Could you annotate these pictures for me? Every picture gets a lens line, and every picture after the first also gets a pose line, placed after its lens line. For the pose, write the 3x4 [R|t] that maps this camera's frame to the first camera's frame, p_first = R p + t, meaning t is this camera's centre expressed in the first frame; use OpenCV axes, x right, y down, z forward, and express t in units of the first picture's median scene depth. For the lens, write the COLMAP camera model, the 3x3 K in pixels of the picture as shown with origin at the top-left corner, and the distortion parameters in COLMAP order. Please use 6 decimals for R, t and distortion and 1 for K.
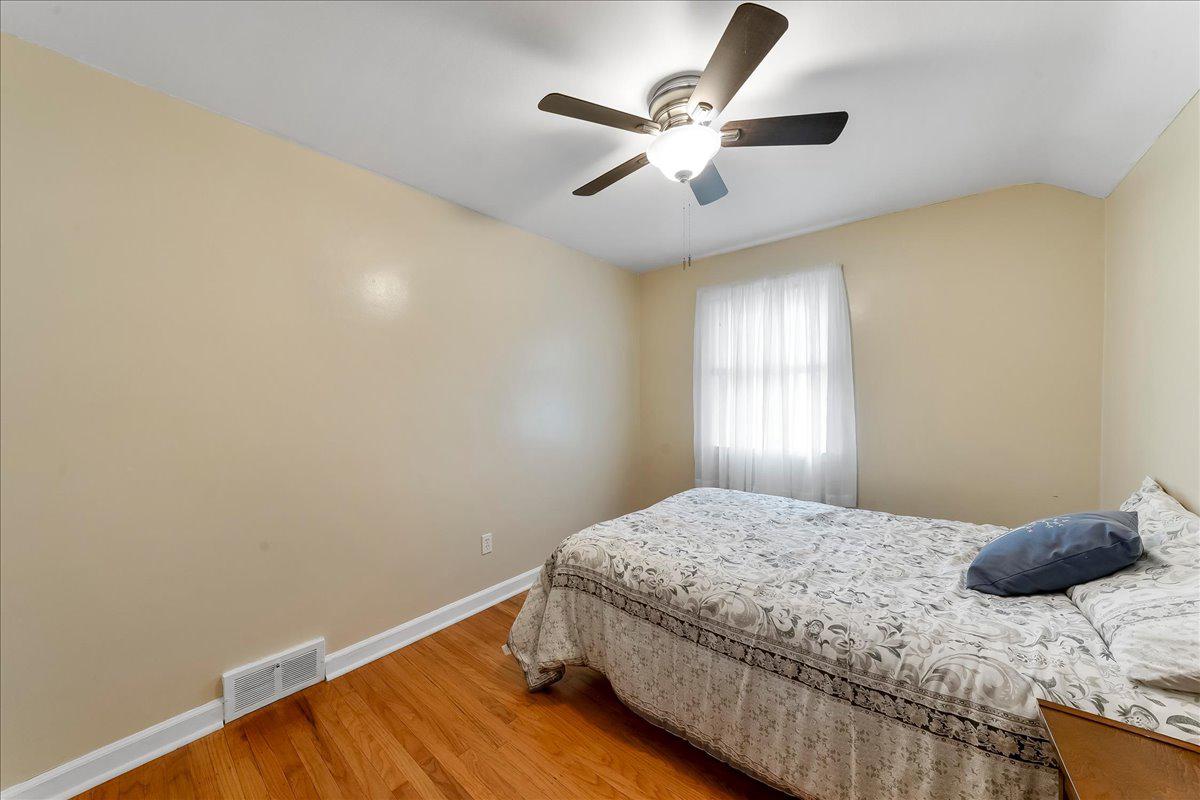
lens RADIAL K [[430.1, 0, 588.3], [0, 430.1, 409.4], [0, 0, 1]] dist [0.000729, 0.000146]
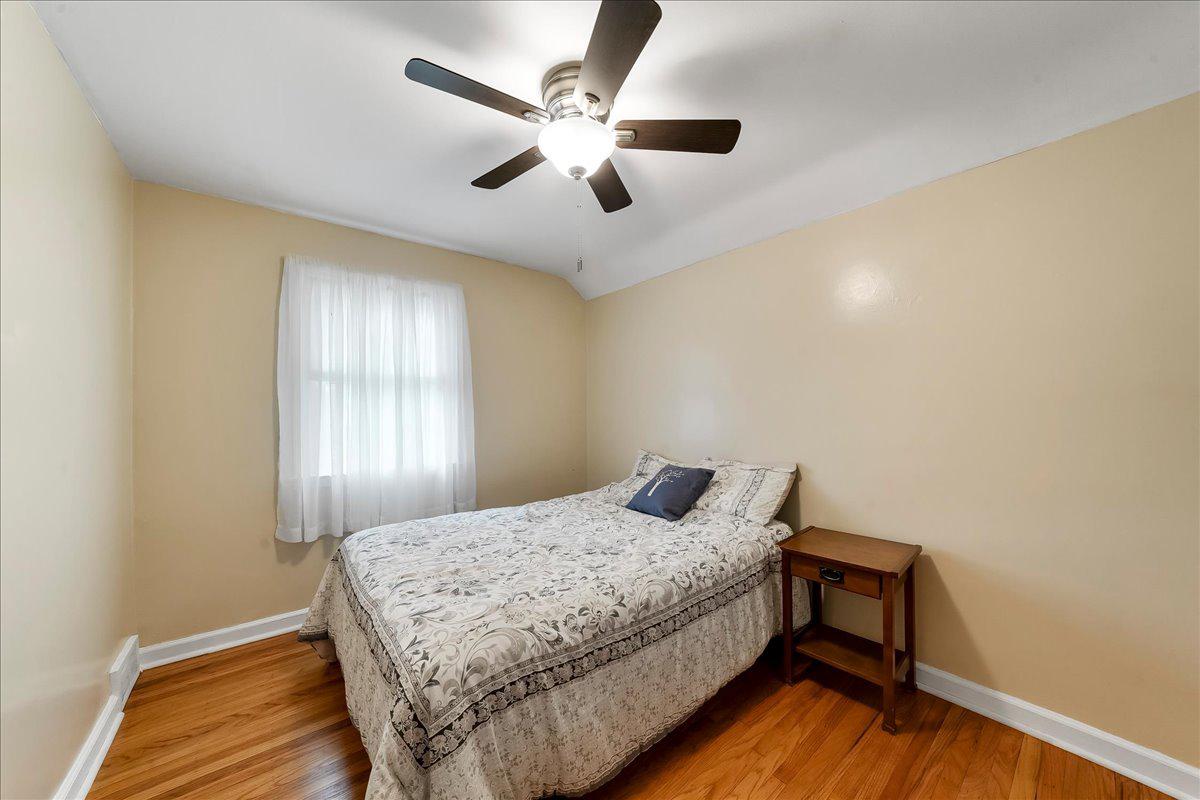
lens RADIAL K [[430.1, 0, 588.3], [0, 430.1, 409.4], [0, 0, 1]] dist [0.000729, 0.000146]
pose [[0.159188, 0.007318, 0.987221, -0.695079], [0.028980, 0.999507, -0.012082, -0.014278], [-0.986823, 0.030533, 0.158898, 0.837174]]
